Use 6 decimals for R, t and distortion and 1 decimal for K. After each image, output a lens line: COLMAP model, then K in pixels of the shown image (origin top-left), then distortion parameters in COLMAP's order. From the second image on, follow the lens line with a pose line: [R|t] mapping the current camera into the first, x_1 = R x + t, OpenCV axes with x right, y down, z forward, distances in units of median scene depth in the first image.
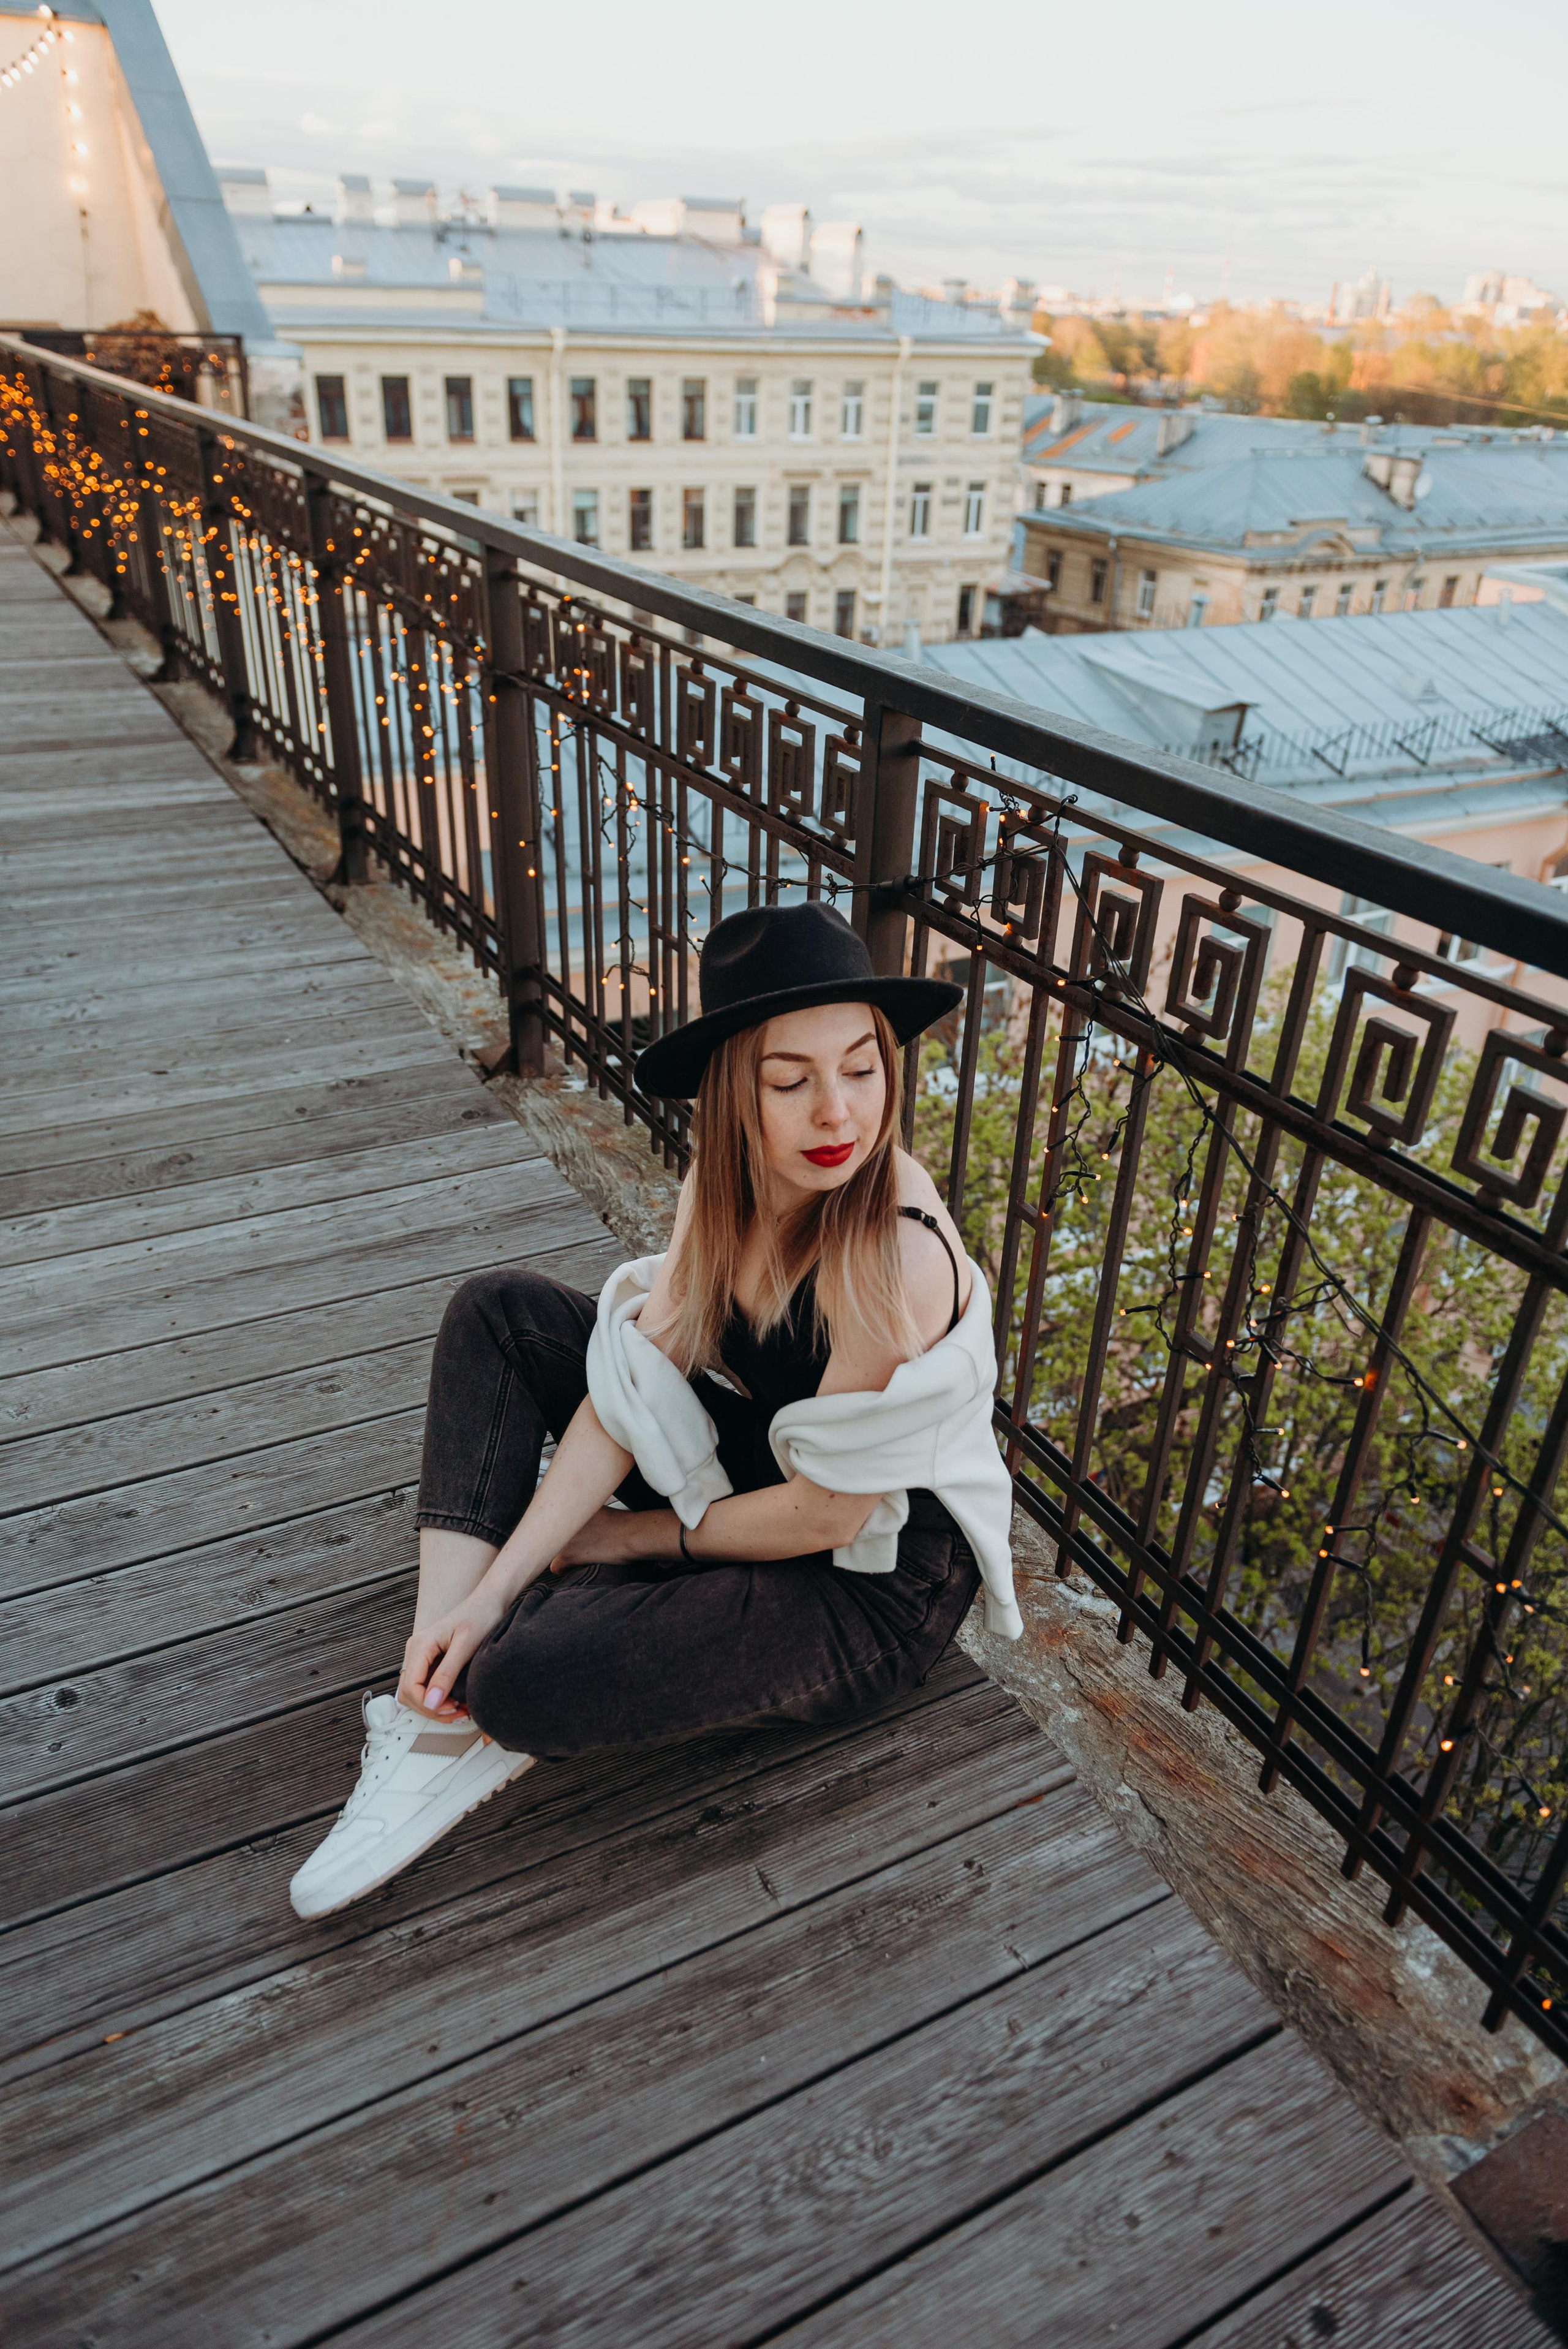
lens RADIAL K [[1563.5, 0, 784.0], [0, 1563.5, 1174.5], [0, 0, 1]] dist [0.004342, -0.003038]
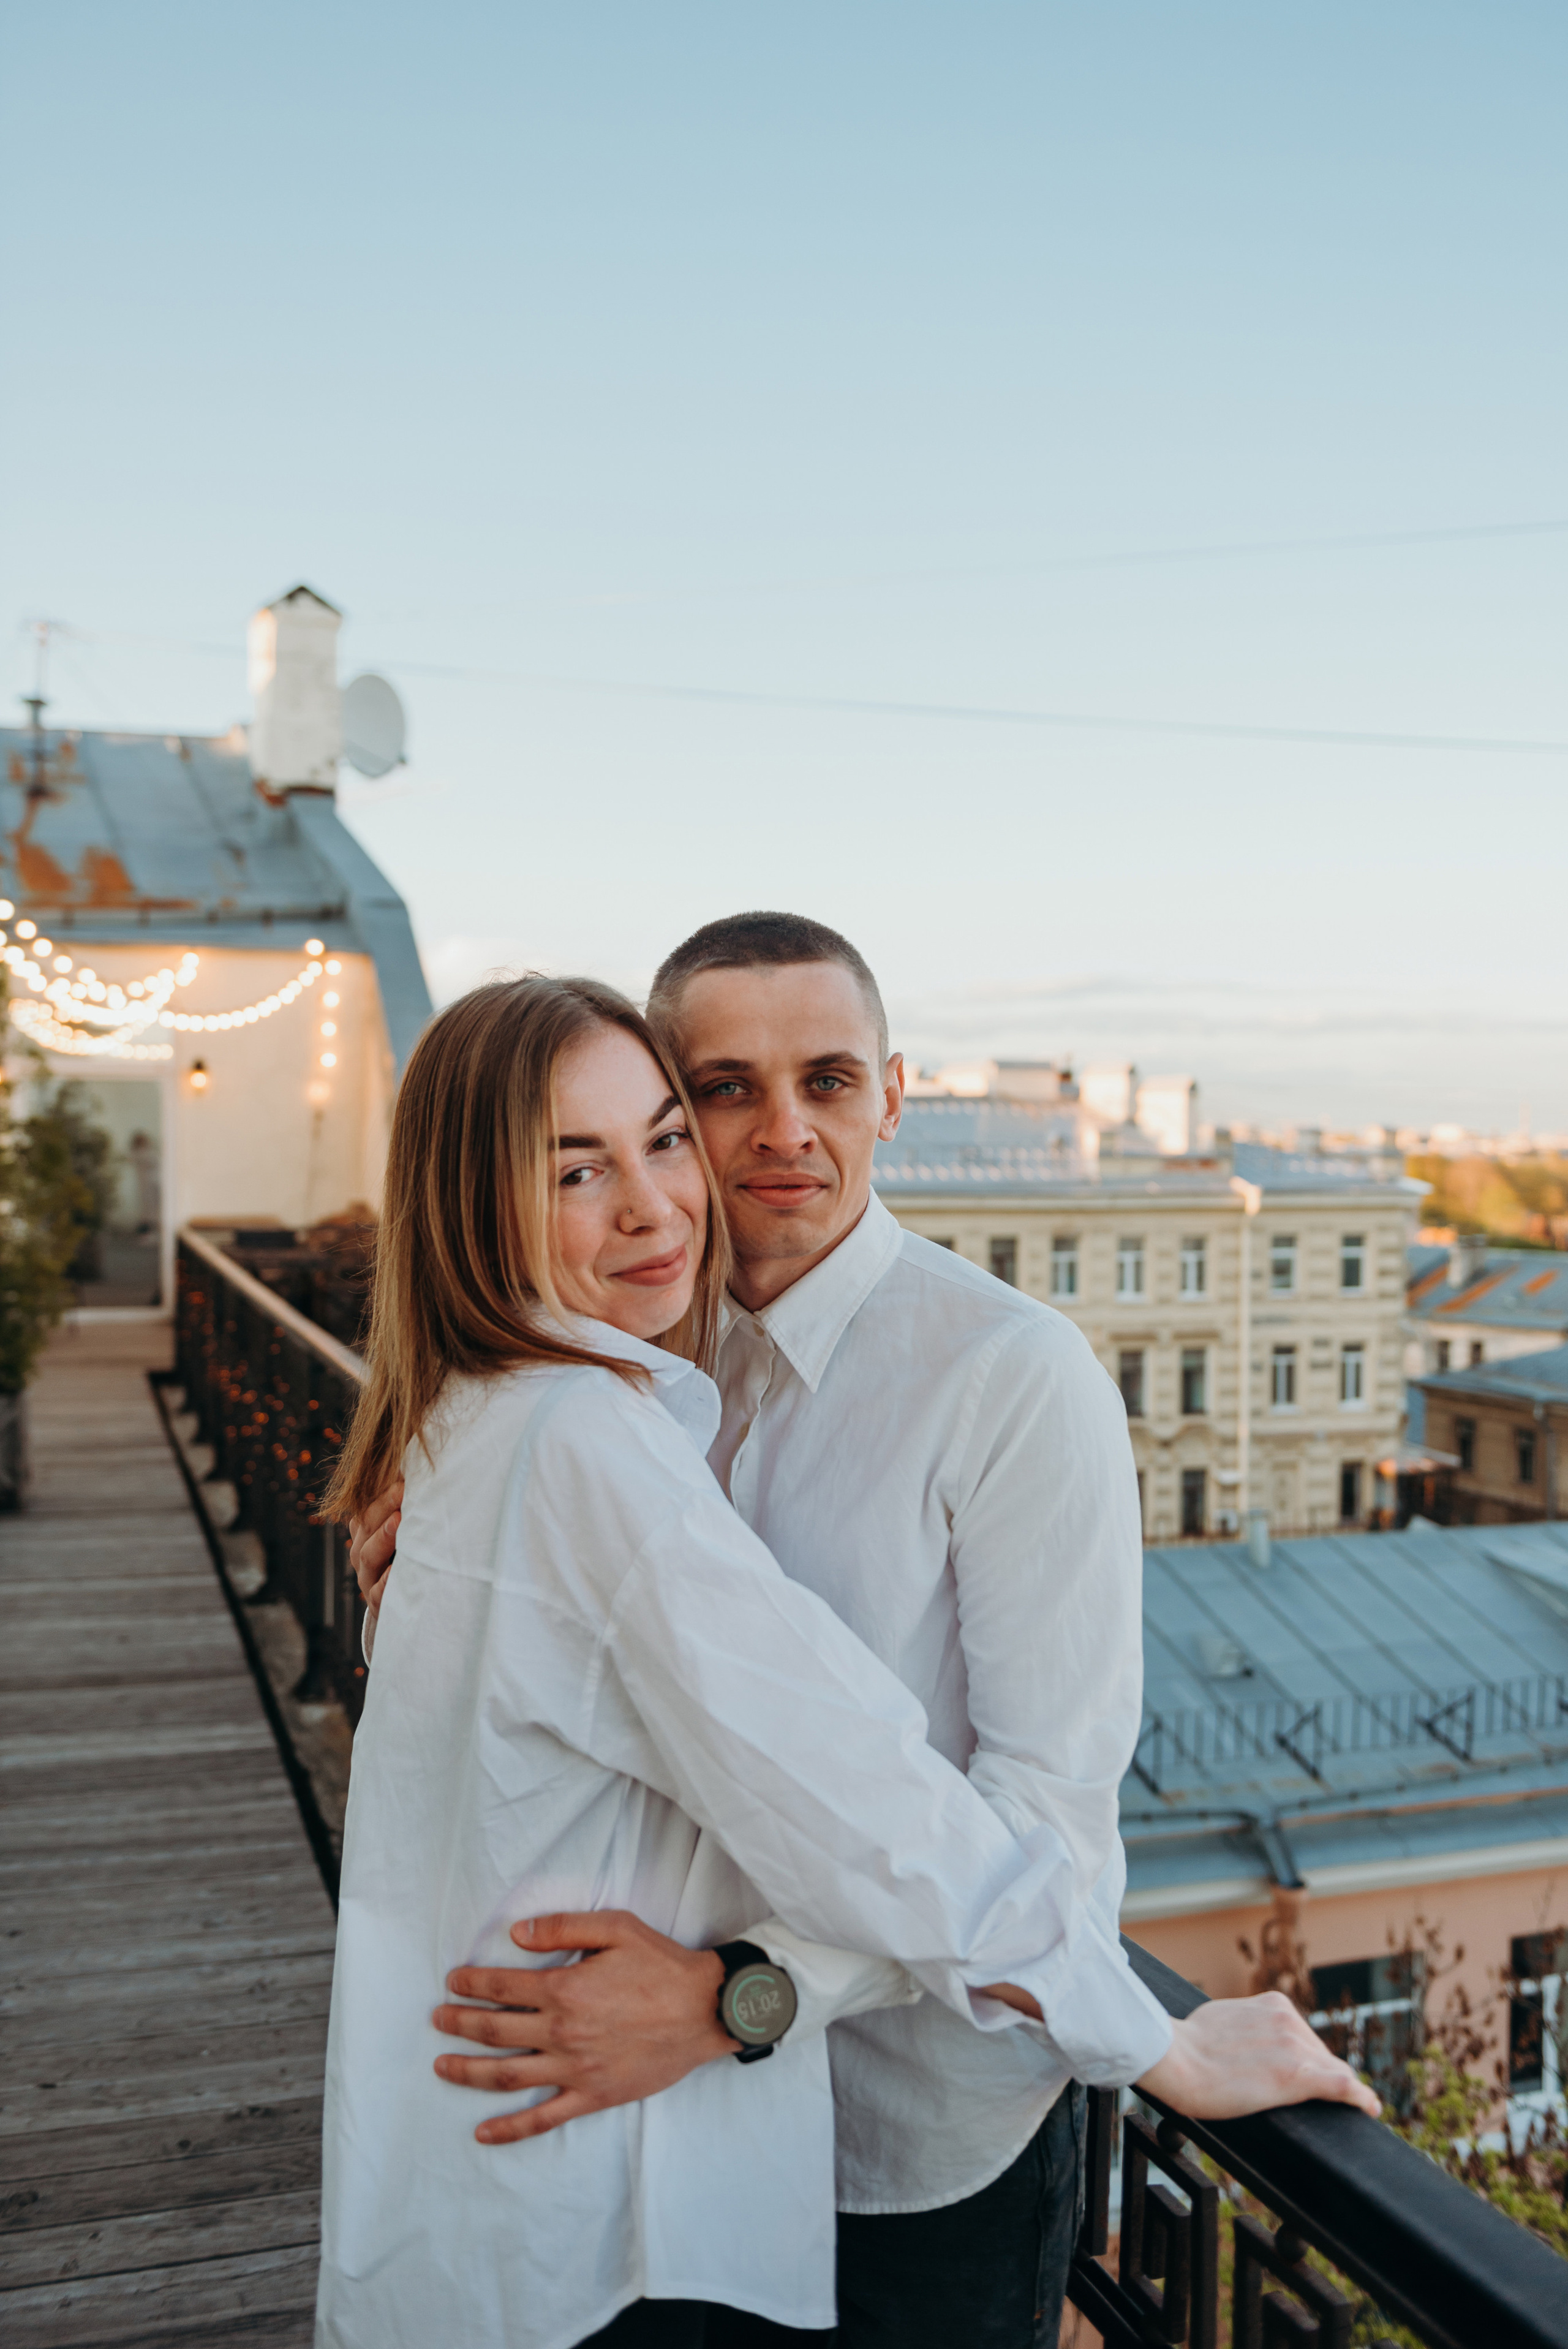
lens RADIAL K [[2036.7, 0, 784.0], [0, 2036.7, 1174.5], [0, 0, 1]] dist [-0.008313, -0.004247]
pose [[0.986080, -0.025053, -0.164372, 0.139418], [-0.056718, 0.878606, -0.474168, 0.000253], [0.156297, 0.476890, 0.864955, -0.097097]]
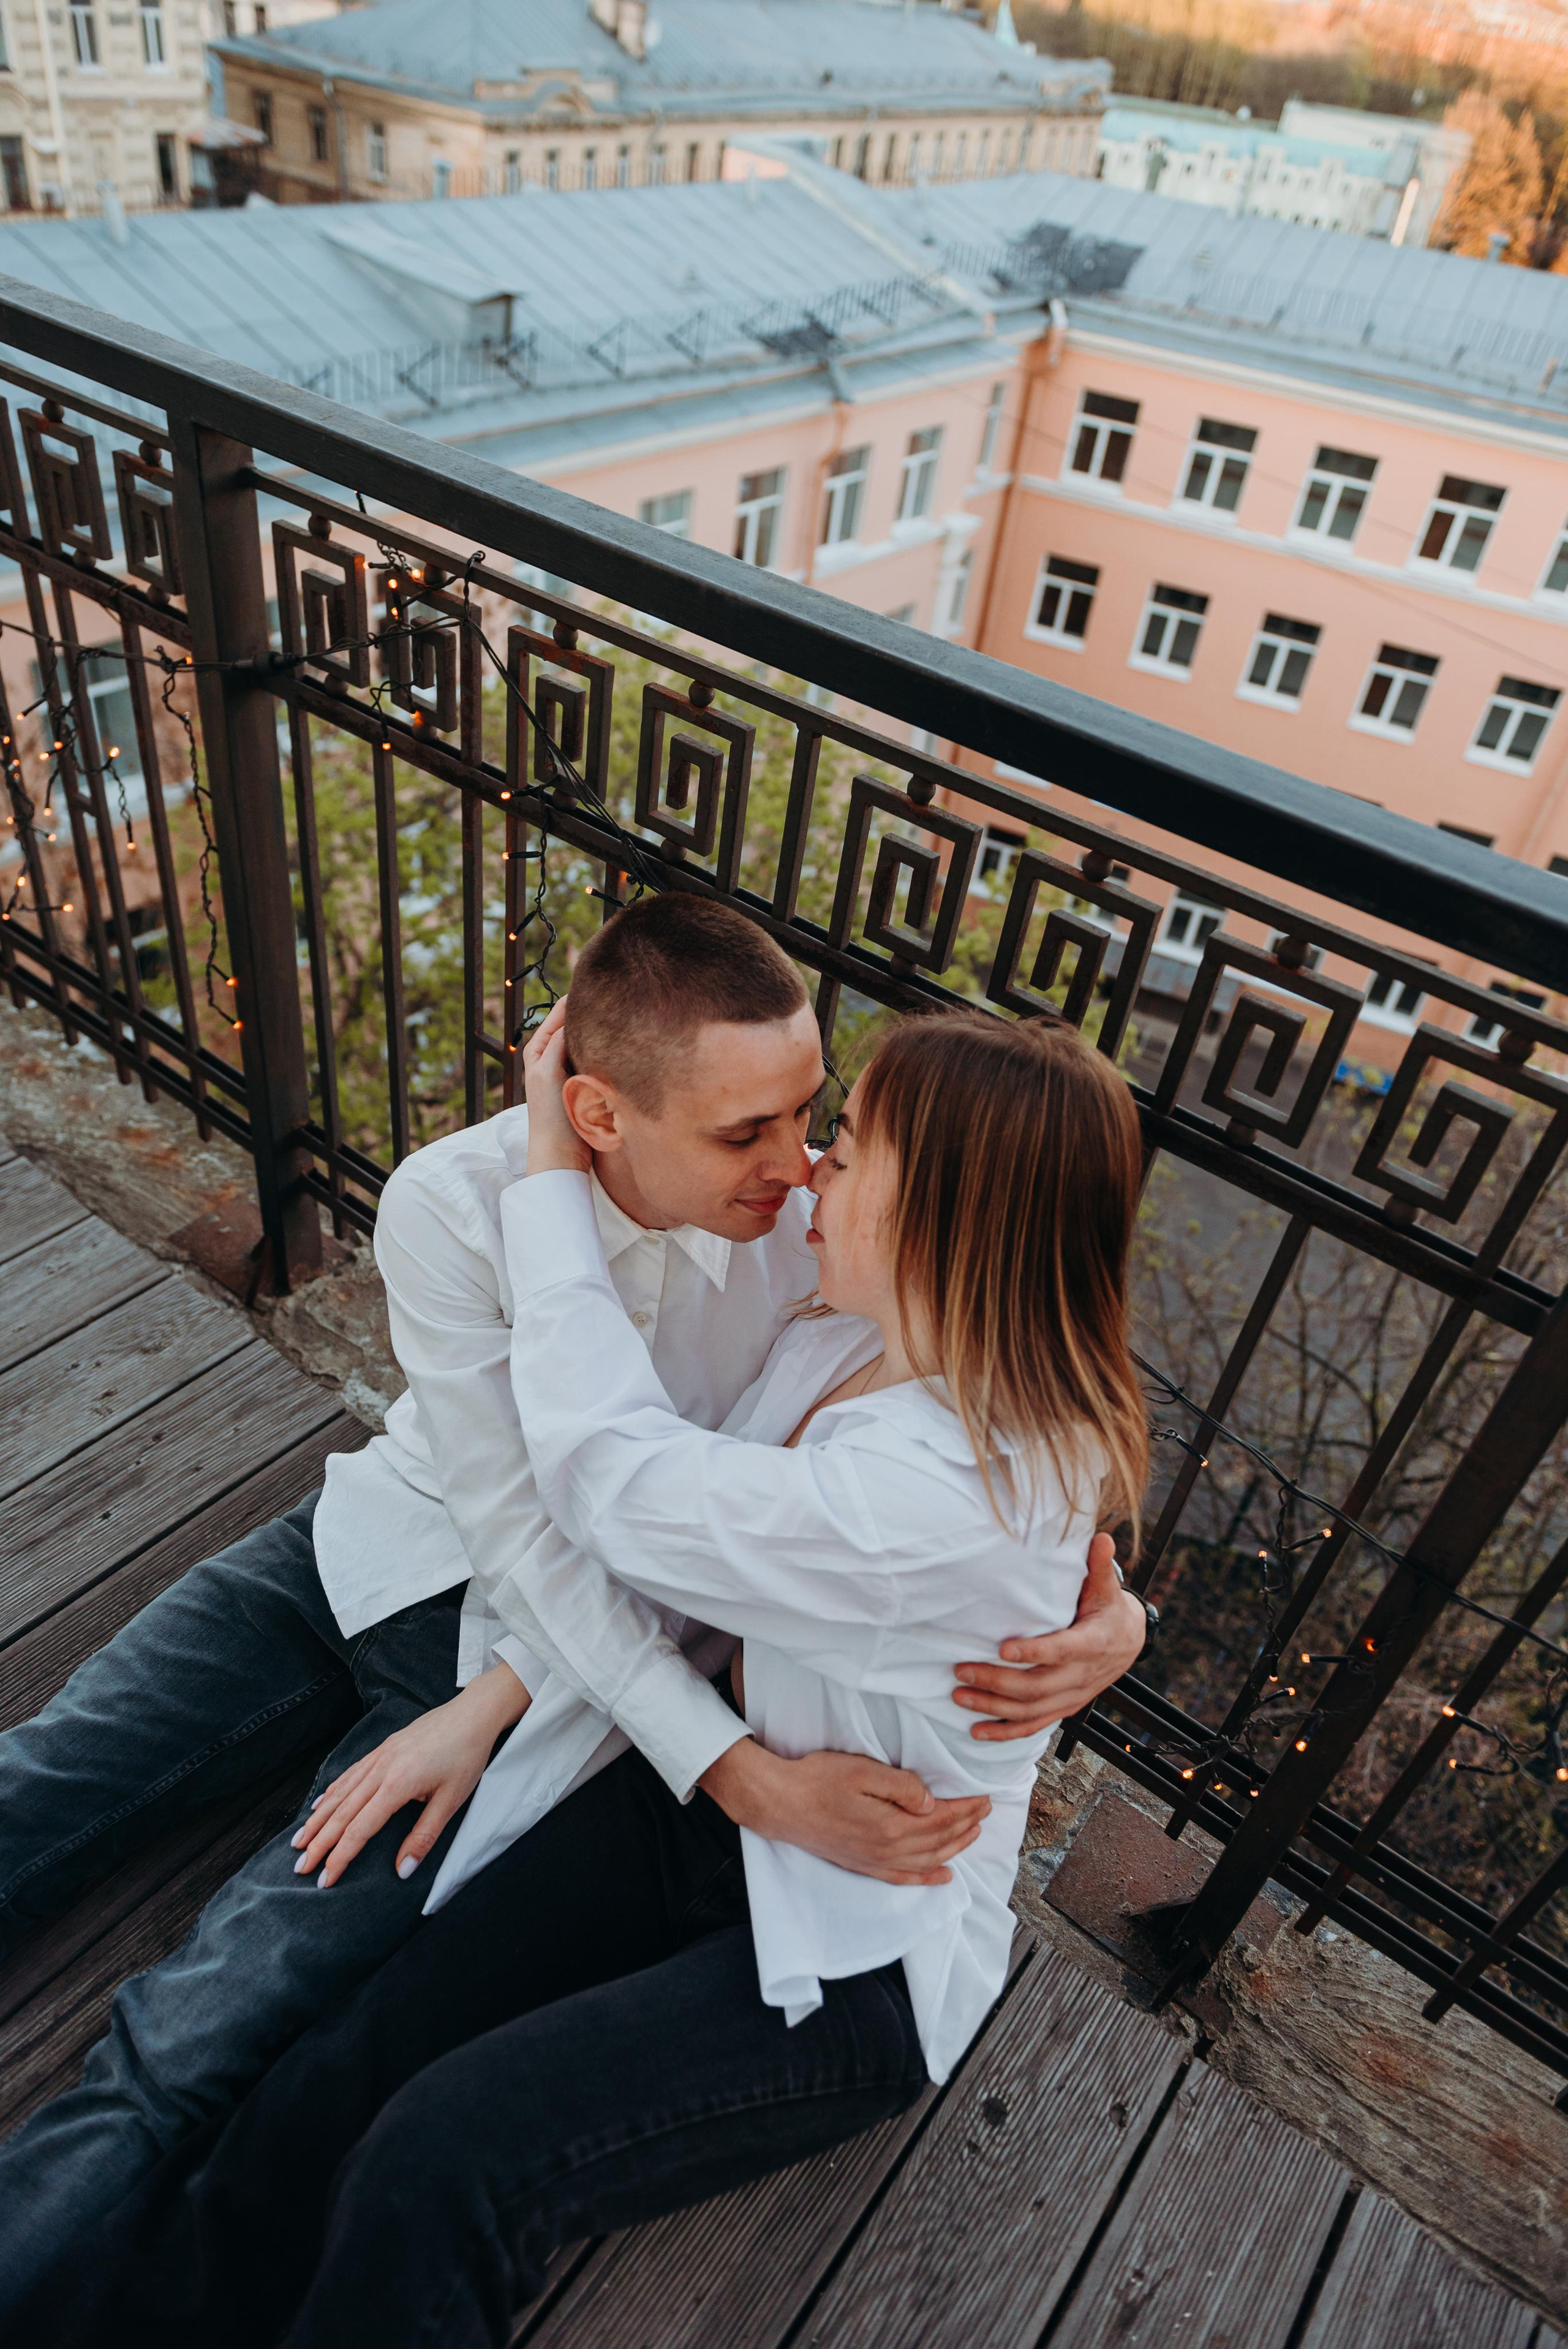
lens RADIAL K [[1563.5, 0, 784.0], [0, 1563.5, 1174.5], [0, 0, 1]] dist [0.004342, -0.003038]
pose [[0.908754, -0.203541, 0.364331, -0.012811], [0.117529, 0.962485, 0.244558, -0.047139], [-0.400441, -0.179424, 0.898585, 0.065917]]
